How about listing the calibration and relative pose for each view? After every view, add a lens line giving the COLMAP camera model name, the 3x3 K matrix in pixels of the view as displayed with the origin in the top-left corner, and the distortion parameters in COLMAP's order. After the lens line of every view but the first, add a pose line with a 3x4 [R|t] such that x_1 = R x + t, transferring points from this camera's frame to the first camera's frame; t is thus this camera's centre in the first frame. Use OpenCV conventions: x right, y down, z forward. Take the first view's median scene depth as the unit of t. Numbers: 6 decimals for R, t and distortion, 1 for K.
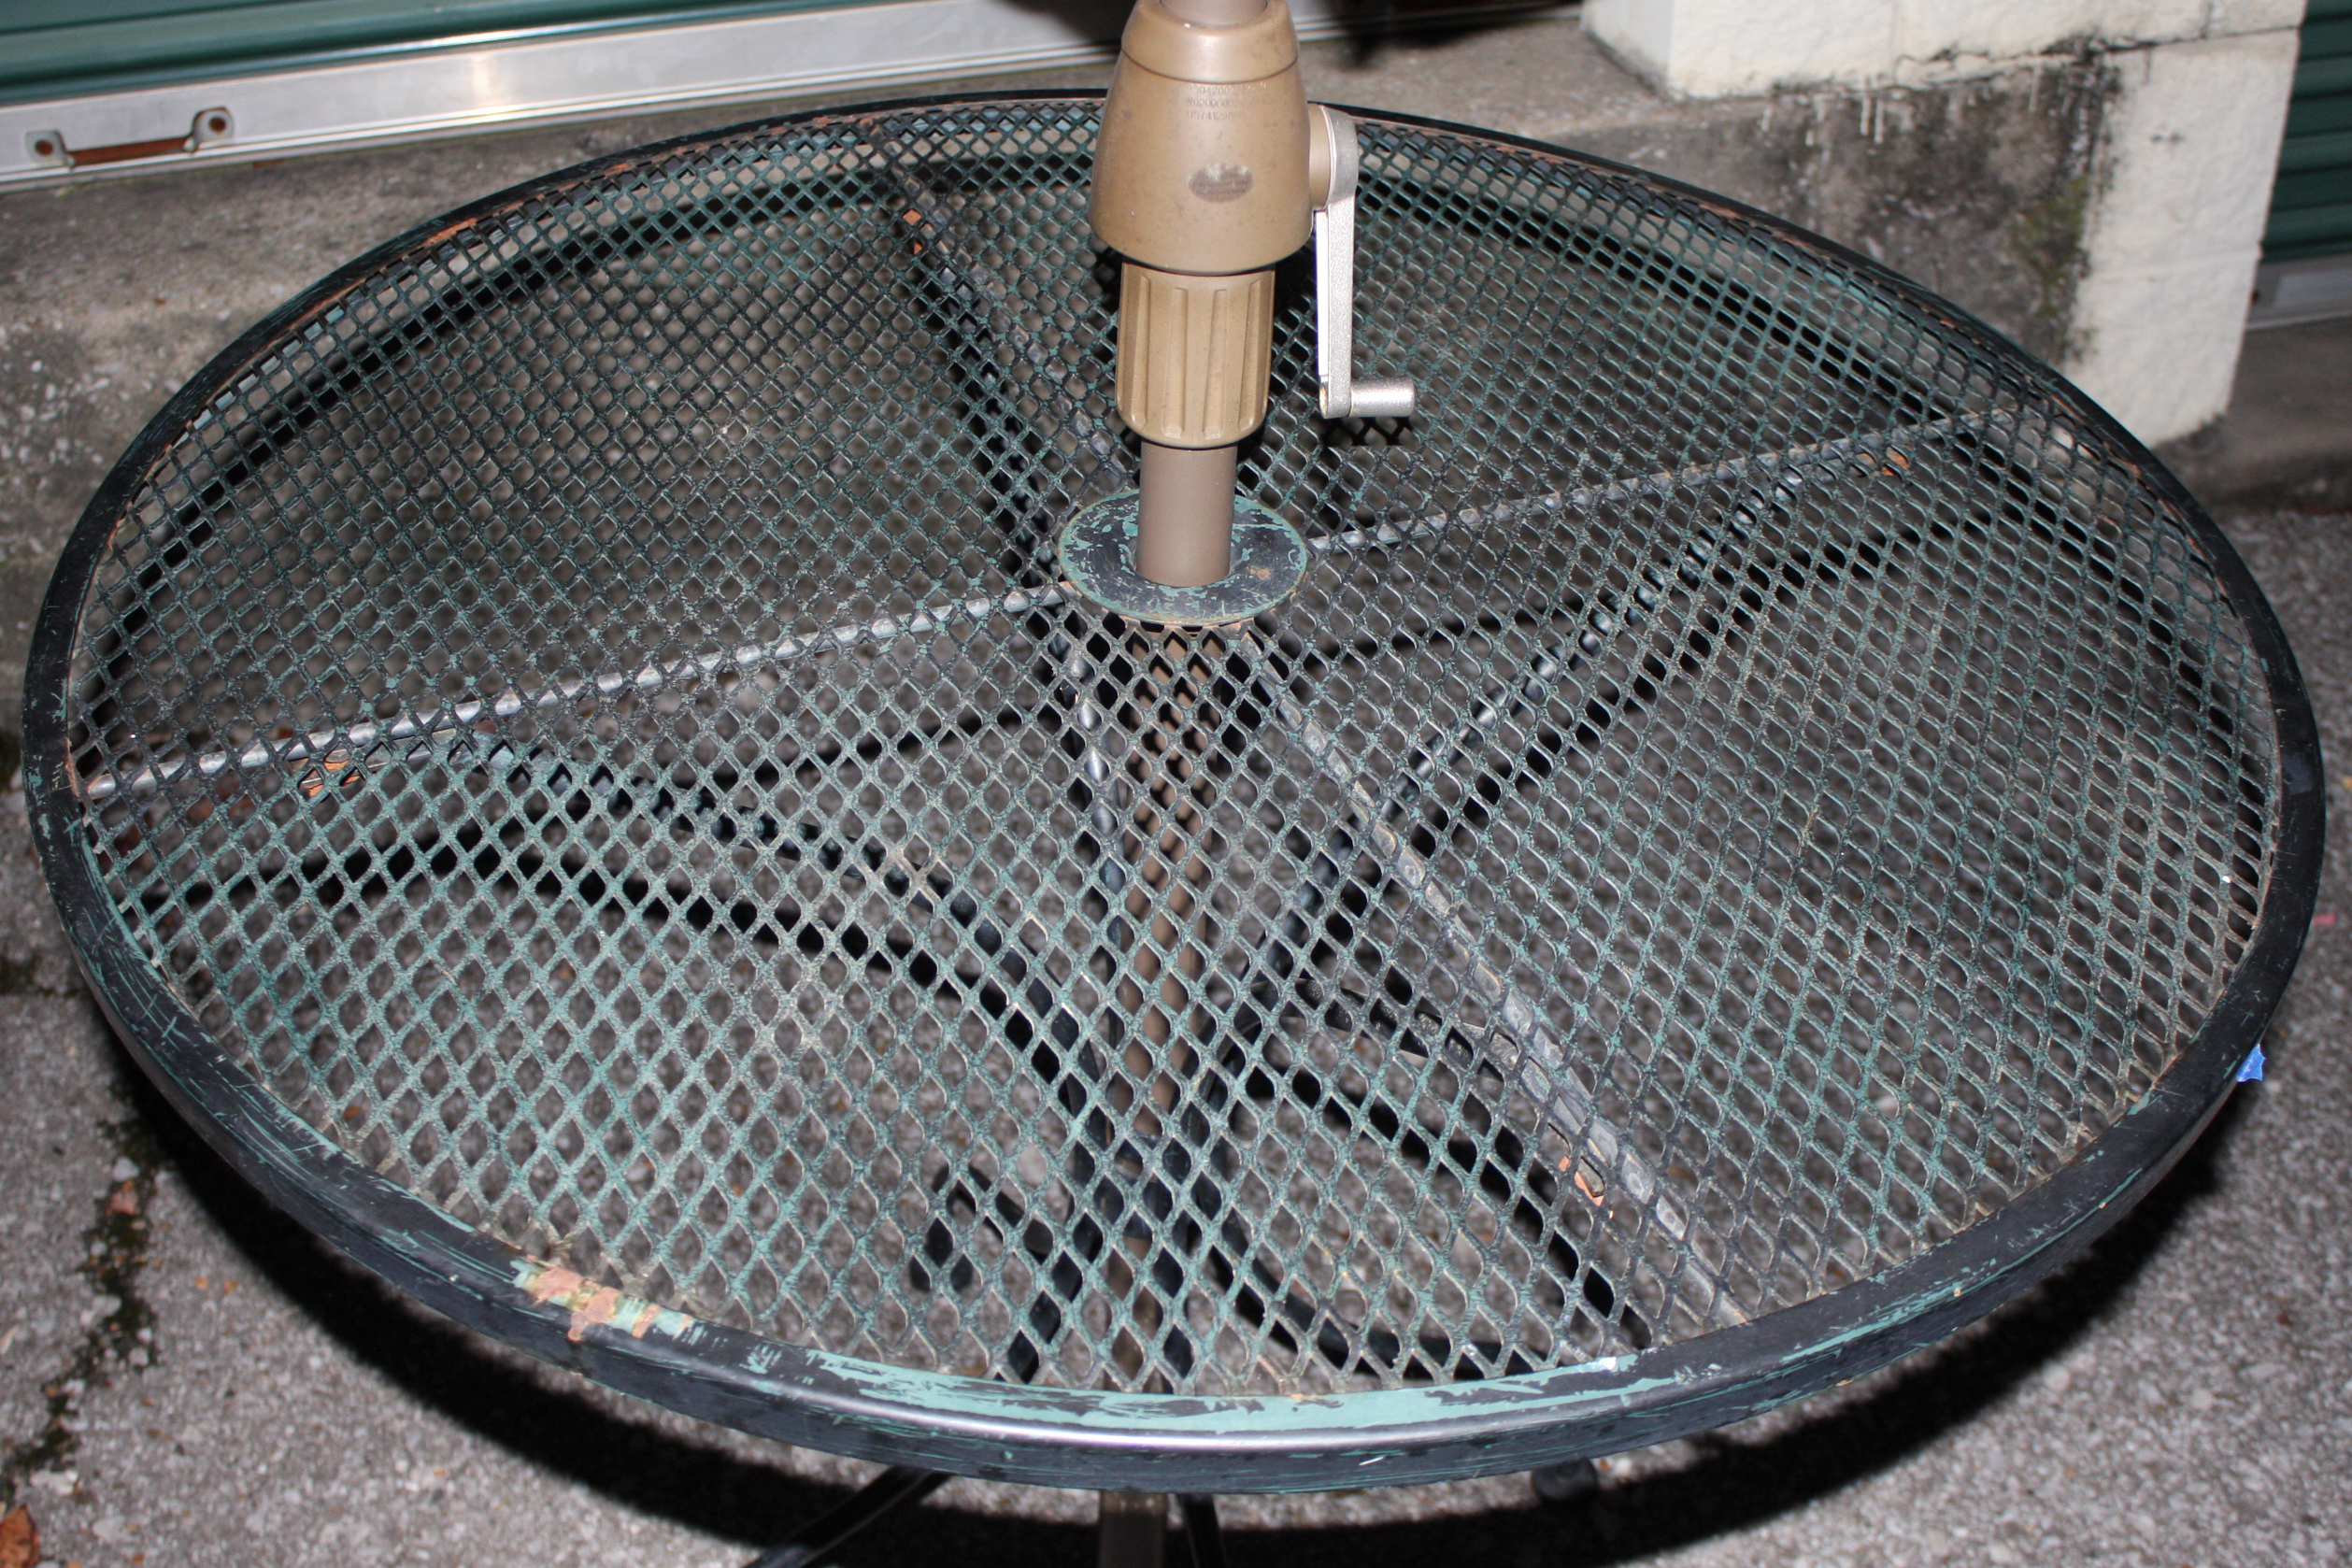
lens RADIAL K [[2740.0, 0, 1176.0], [0, 2740.0, 784.0], [0, 0, 1]] dist [-0.074155, 0.027968]
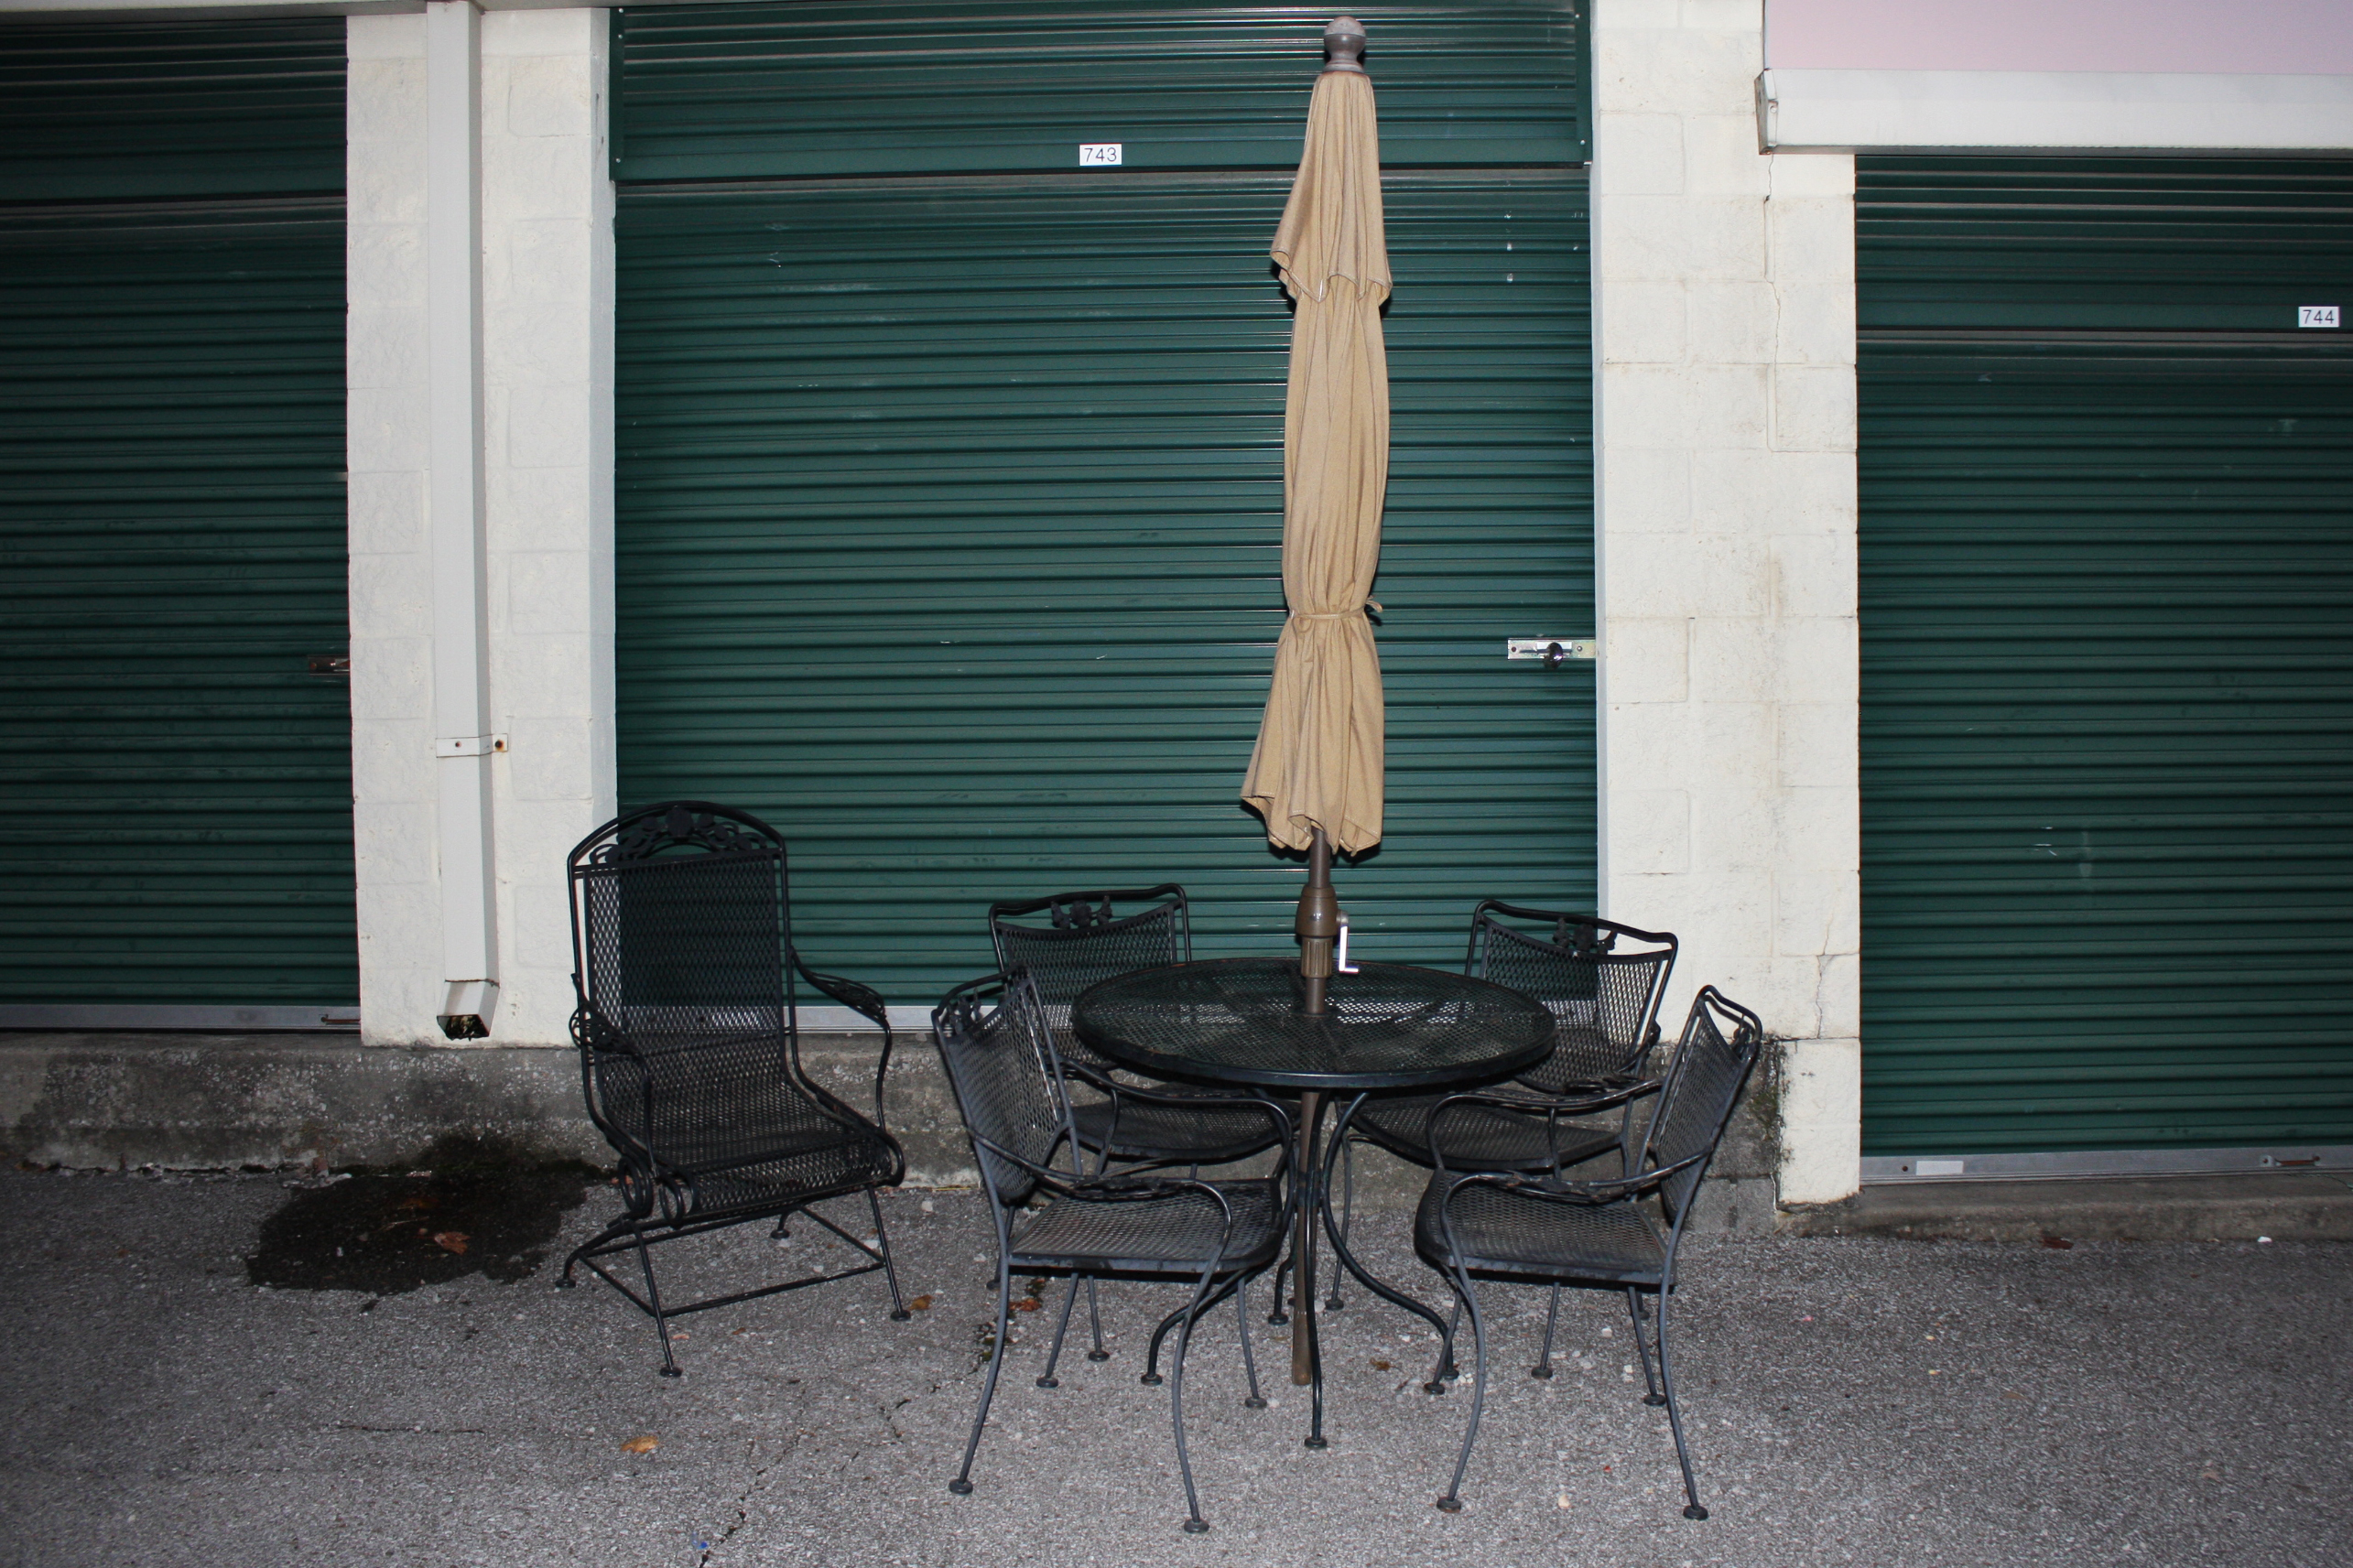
lens RADIAL K [[2157.1, 0, 1217.1], [0, 2157.1, 786.1], [0, 0, 1]] dist [-0.151034, 0.165919]
pose [[0.954511, 0.023548, -0.297244, 0.503953], [-0.172619, 0.856478, -0.486465, 0.763065], [0.243128, 0.515646, 0.821583, -1.217084]]
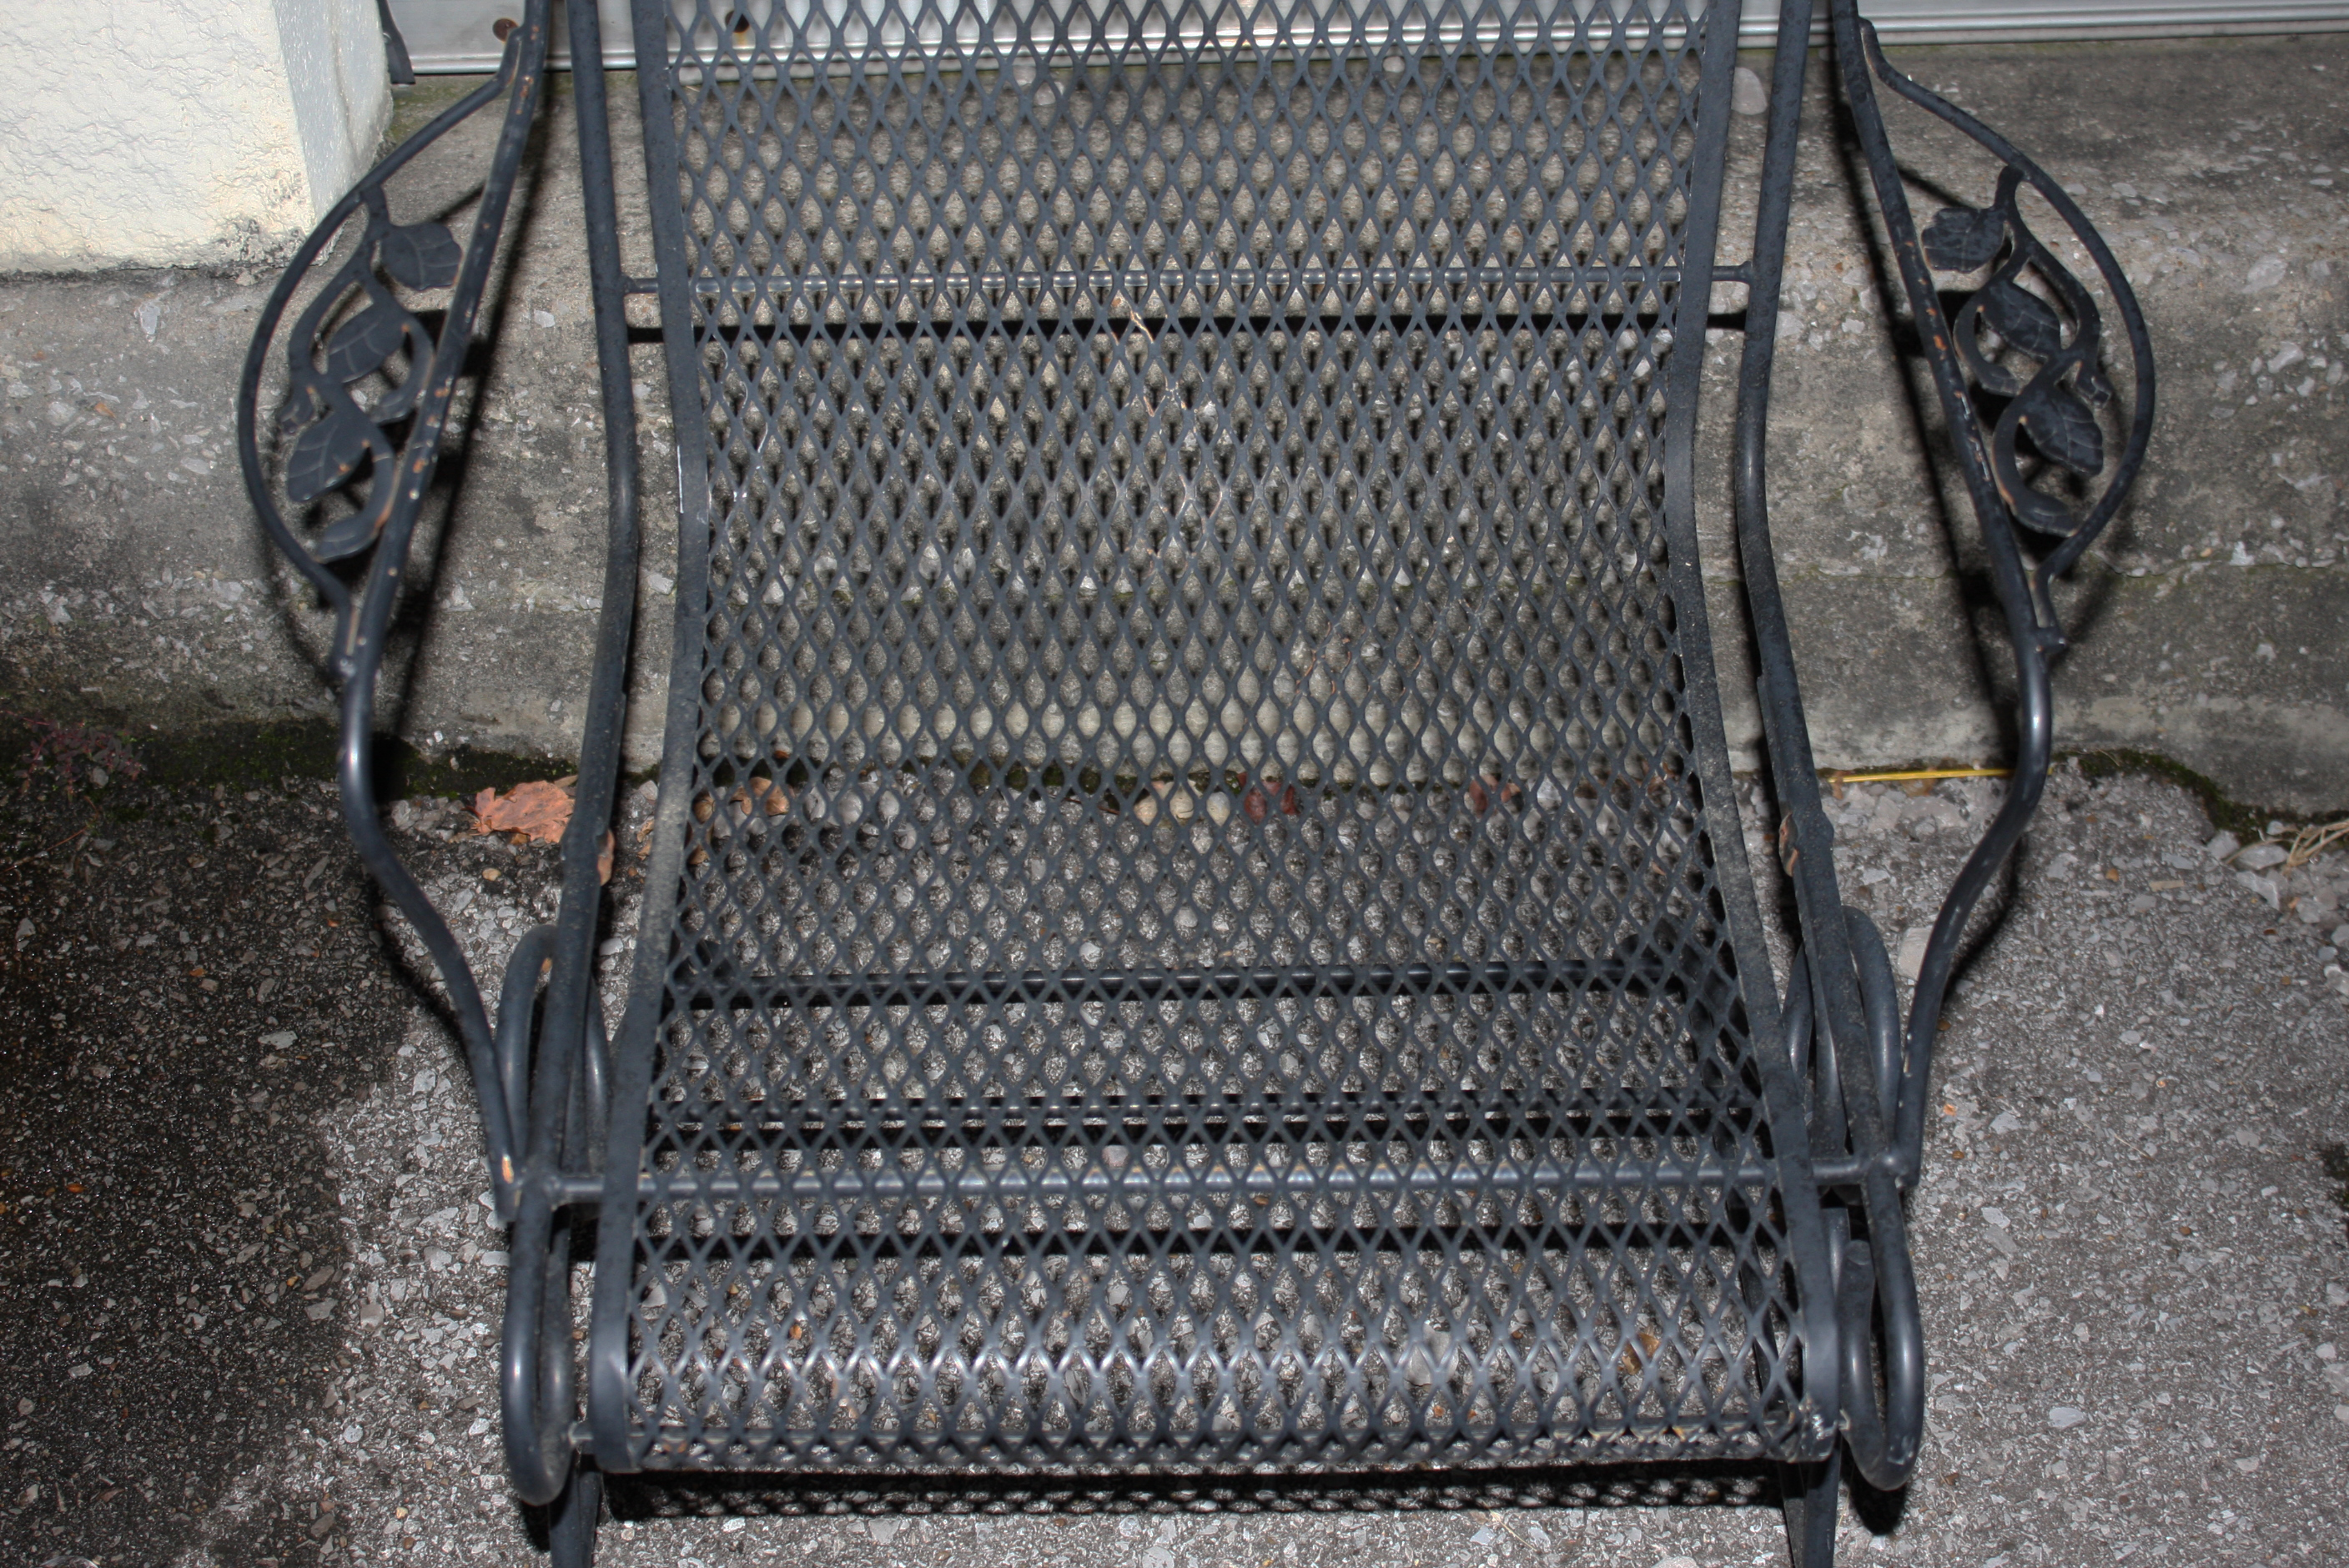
lens RADIAL K [[3365.5, 0, 1144.6], [0, 3365.5, 776.0], [0, 0, 1]] dist [-0.054212, 0.147321]
pose [[0.963071, 0.147723, -0.225106, -0.542544], [-0.136372, 0.988506, 0.065254, -0.043841], [0.232158, -0.032146, 0.972147, 0.065827]]
